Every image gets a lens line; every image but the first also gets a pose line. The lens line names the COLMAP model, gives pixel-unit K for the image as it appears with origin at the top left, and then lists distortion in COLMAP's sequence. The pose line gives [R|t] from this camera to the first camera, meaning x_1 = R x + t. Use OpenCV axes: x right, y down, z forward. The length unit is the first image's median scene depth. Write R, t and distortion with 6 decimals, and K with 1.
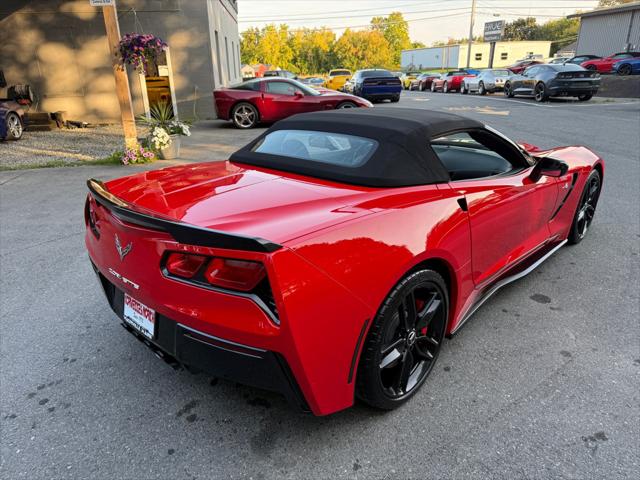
lens RADIAL K [[451.4, 0, 313.6], [0, 451.4, 246.5], [0, 0, 1]] dist [0.000987, -0.020010]
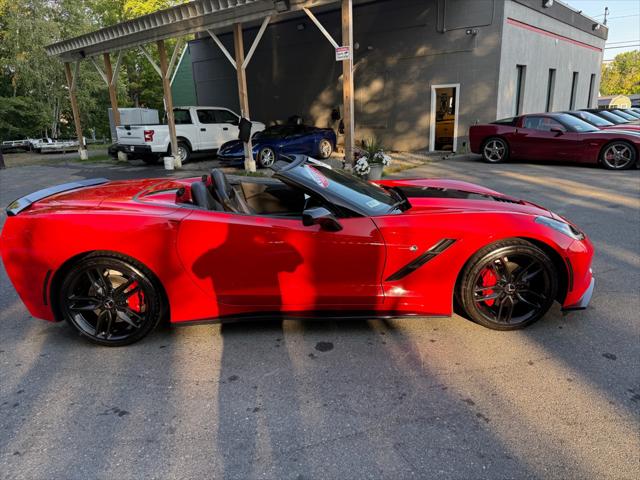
lens RADIAL K [[451.4, 0, 317.1], [0, 451.4, 239.5], [0, 0, 1]] dist [0.000987, -0.020010]
pose [[0.700981, 0.188069, -0.687936, 0.286067], [-0.238781, 0.970822, 0.022096, -0.032826], [0.672019, 0.148777, 0.725435, 0.060344]]
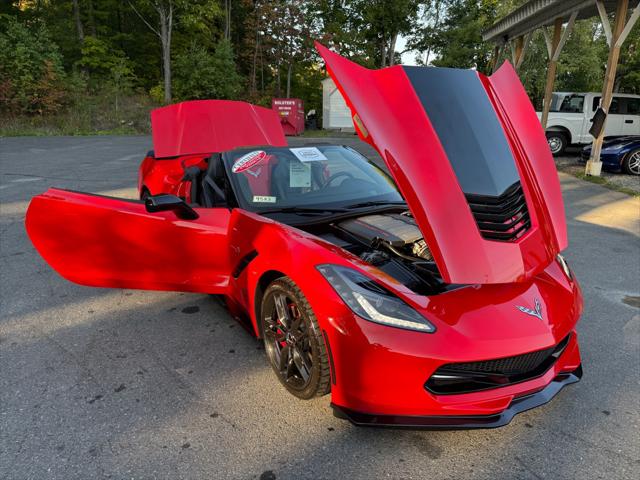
lens RADIAL K [[451.4, 0, 316.1], [0, 451.4, 228.7], [0, 0, 1]] dist [0.000987, -0.020010]
pose [[-0.211909, 0.280724, -0.936103, 0.363959], [-0.355967, 0.869886, 0.341447, -0.141403], [0.910155, 0.405577, -0.084408, 0.328928]]
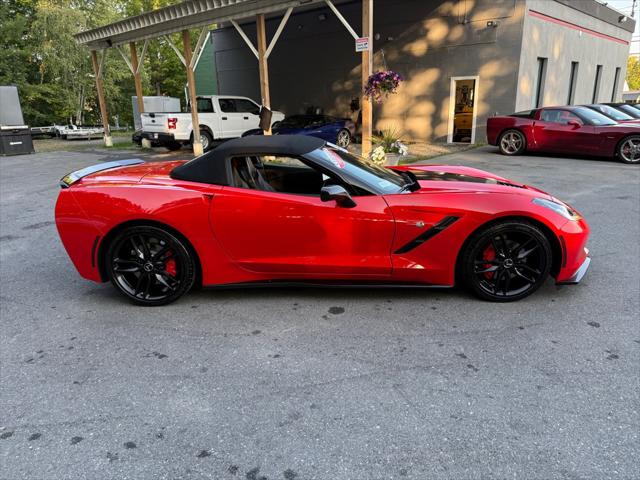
lens RADIAL K [[451.4, 0, 316.7], [0, 451.4, 243.1], [0, 0, 1]] dist [0.000987, -0.020010]
pose [[0.670140, 0.221858, -0.708302, 0.308919], [-0.259616, 0.964067, 0.056342, -0.023415], [0.695351, 0.146129, 0.703657, 0.041332]]
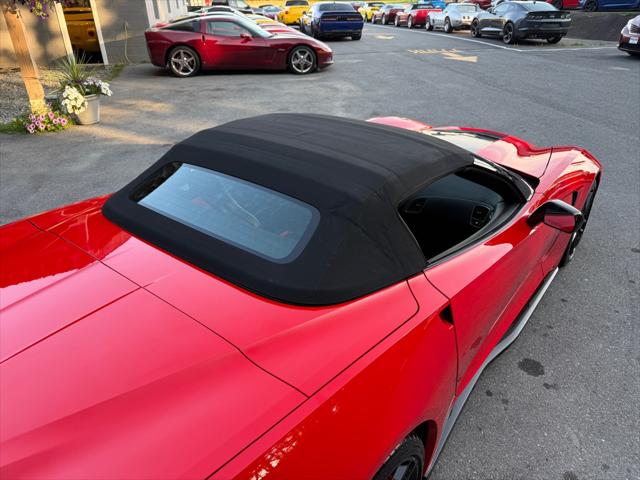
lens RADIAL K [[451.4, 0, 322.3], [0, 451.4, 250.4], [0, 0, 1]] dist [0.000987, -0.020010]
pose [[0.994833, -0.031603, 0.096480, 0.016752], [0.017350, 0.989259, 0.145143, -0.053305], [-0.100031, -0.142719, 0.984695, 0.071893]]
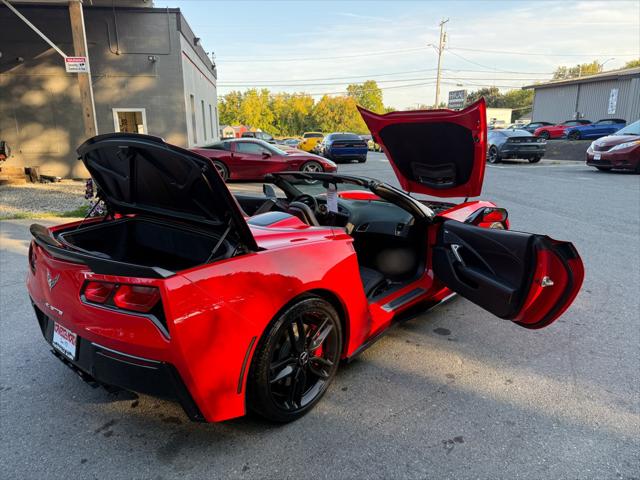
lens RADIAL K [[451.4, 0, 320.0], [0, 451.4, 239.4], [0, 0, 1]] dist [0.000987, -0.020010]
pose [[0.998355, 0.003082, 0.057250, 0.033086], [0.004822, 0.990501, -0.137420, 0.010236], [-0.057130, 0.137471, 0.988857, -0.035151]]
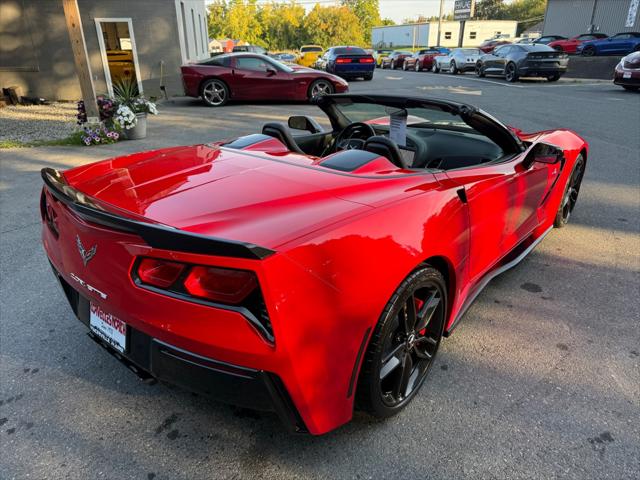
lens RADIAL K [[451.4, 0, 321.1], [0, 451.4, 244.2], [0, 0, 1]] dist [0.000987, -0.020010]
pose [[0.996897, -0.015443, 0.077190, -0.006673], [0.012261, 0.999062, 0.041535, -0.006328], [-0.077759, -0.040459, 0.996151, 0.016092]]
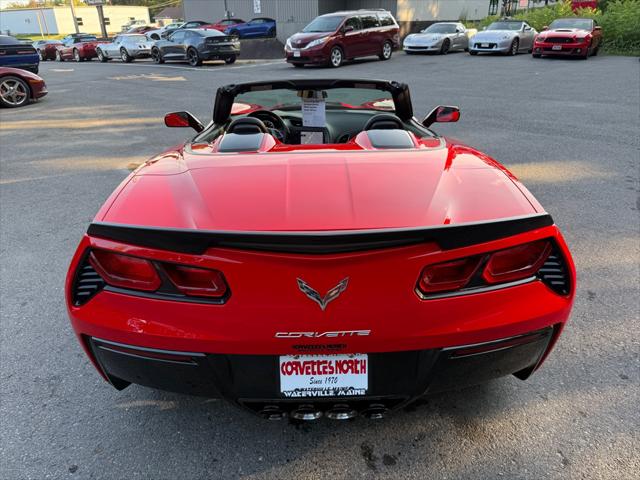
lens RADIAL K [[451.4, 0, 315.6], [0, 451.4, 244.4], [0, 0, 1]] dist [0.000987, -0.020010]
pose [[0.705854, -0.292956, 0.644939, -0.137178], [0.253708, 0.954626, 0.155956, -0.027823], [-0.661364, 0.053544, 0.748152, 0.079688]]
